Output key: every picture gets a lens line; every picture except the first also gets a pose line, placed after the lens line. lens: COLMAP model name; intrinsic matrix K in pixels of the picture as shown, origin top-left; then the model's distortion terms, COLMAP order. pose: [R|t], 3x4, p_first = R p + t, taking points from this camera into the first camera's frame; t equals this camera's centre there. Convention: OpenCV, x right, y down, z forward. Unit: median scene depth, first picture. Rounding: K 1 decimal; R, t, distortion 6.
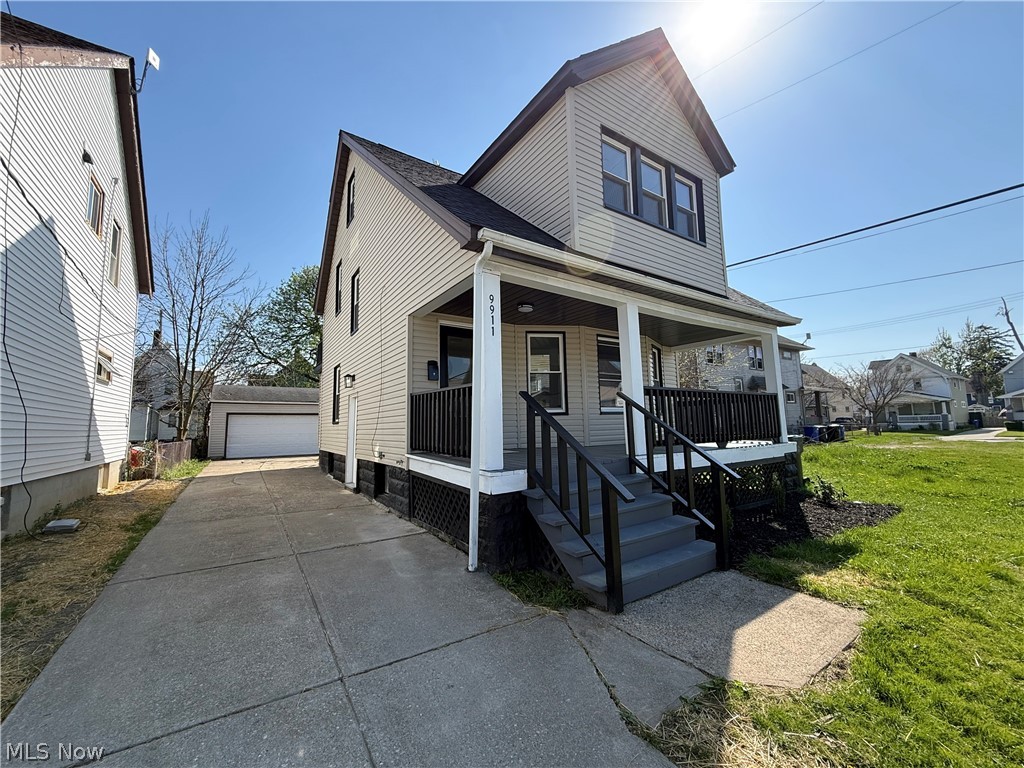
lens RADIAL K [[407.0, 0, 509.1], [0, 407.0, 385.4], [0, 0, 1]] dist [-0.000488, 0.000190]
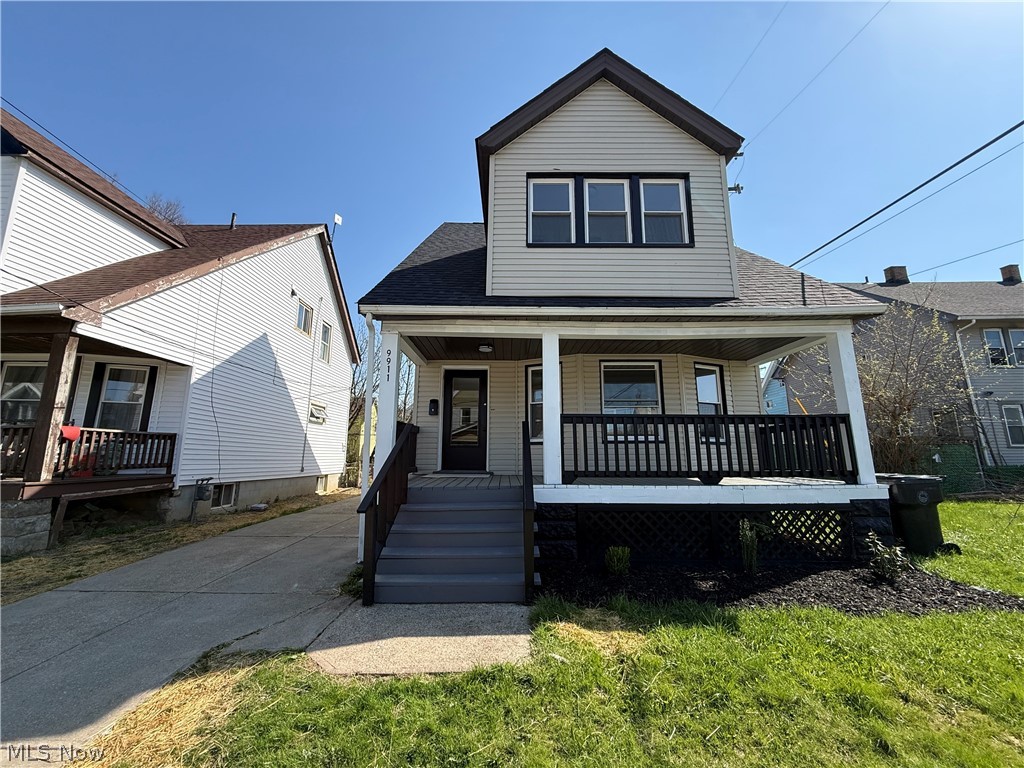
lens RADIAL K [[407.0, 0, 509.1], [0, 407.0, 385.4], [0, 0, 1]] dist [-0.000488, 0.000190]
pose [[0.833597, -0.077624, -0.546891, 0.654273], [0.037041, 0.995704, -0.084867, 0.010116], [0.551129, 0.050487, 0.832891, 0.090923]]
